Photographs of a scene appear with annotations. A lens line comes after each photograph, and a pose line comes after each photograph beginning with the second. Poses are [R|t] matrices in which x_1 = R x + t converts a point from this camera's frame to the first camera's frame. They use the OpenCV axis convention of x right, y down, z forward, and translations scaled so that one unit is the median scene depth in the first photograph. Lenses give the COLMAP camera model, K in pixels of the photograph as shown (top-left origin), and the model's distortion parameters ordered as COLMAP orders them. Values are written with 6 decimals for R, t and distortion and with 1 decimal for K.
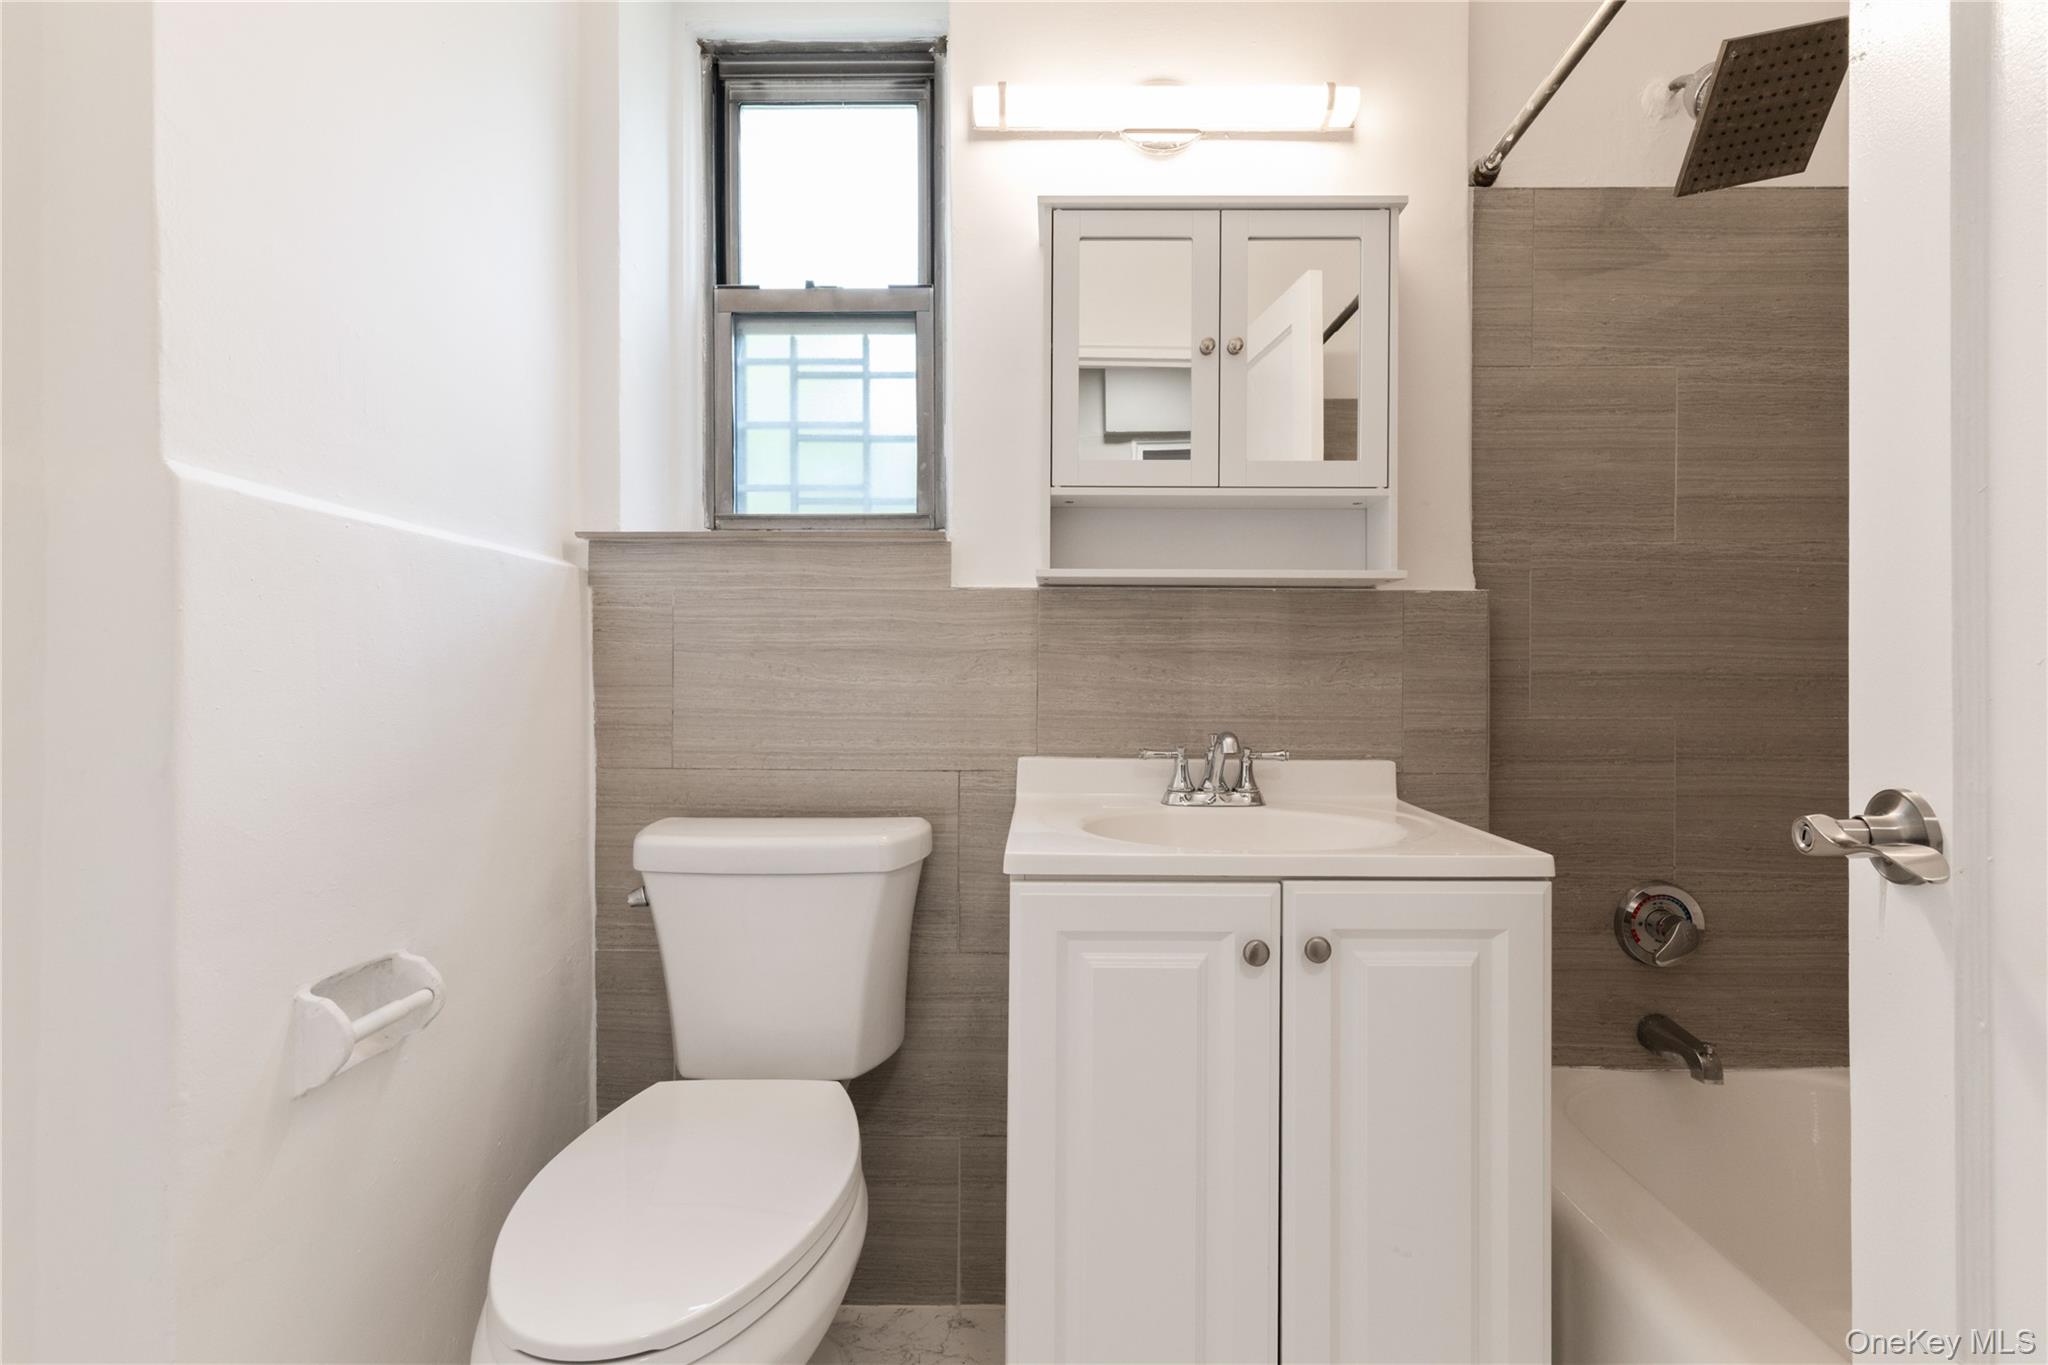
lens RADIAL K [[873.6, 0, 1047.5], [0, 873.6, 681.8], [0, 0, 1]] dist [0.007048, -0.000489]
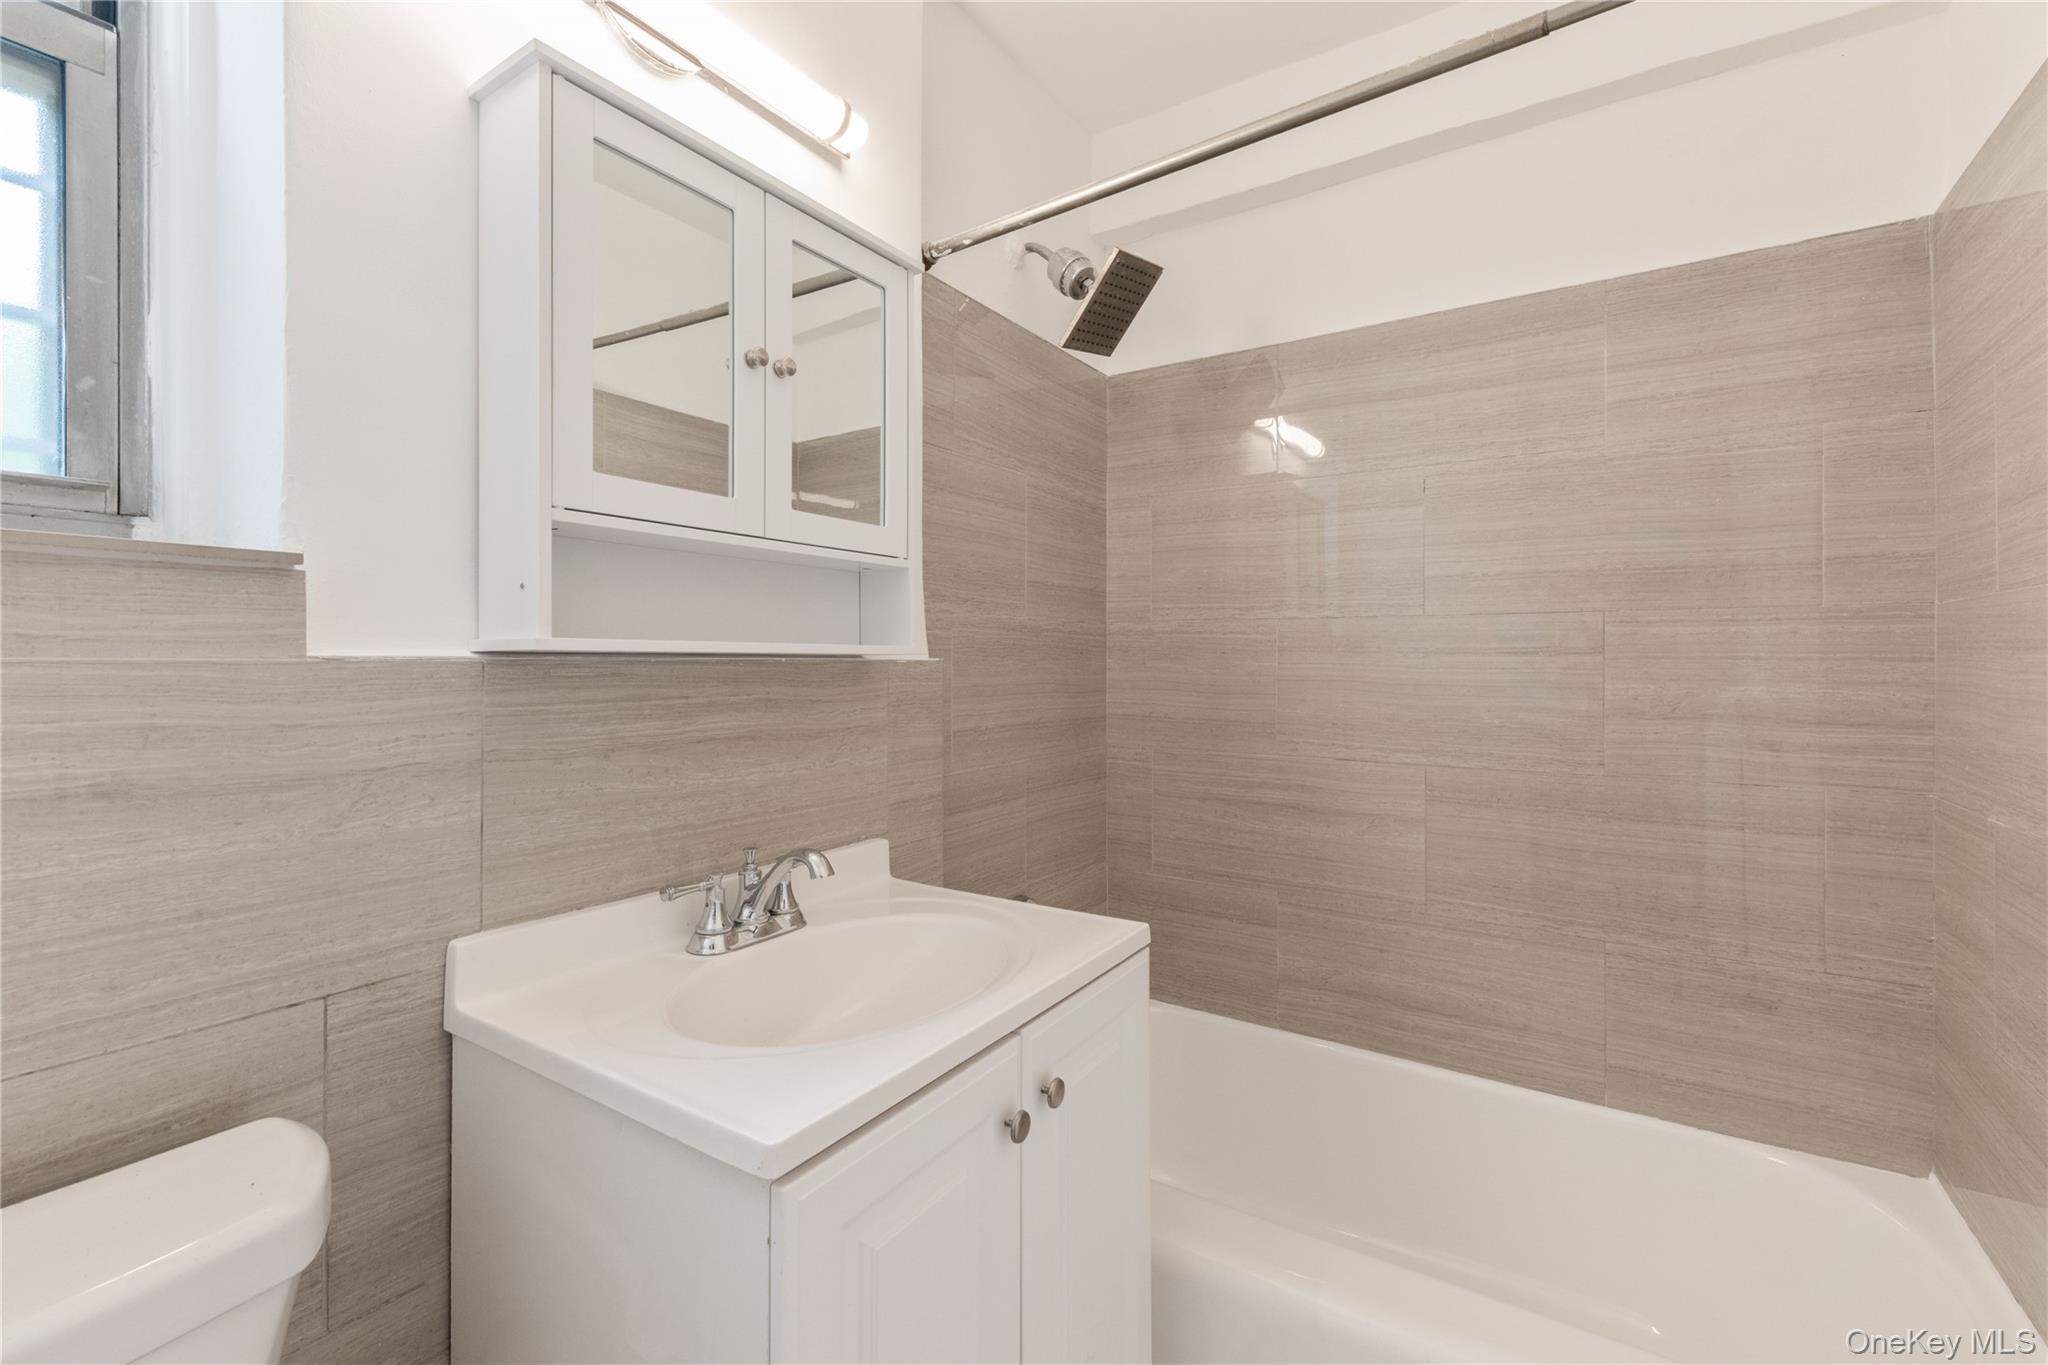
lens RADIAL K [[874.3, 0, 1046.8], [0, 874.3, 667.0], [0, 0, 1]] dist [0.001678, -0.000408]
pose [[0.541612, -0.007744, 0.840593, -0.311685], [0.010324, 0.999943, 0.002561, -0.097880], [-0.840565, 0.007291, 0.541661, 0.330393]]
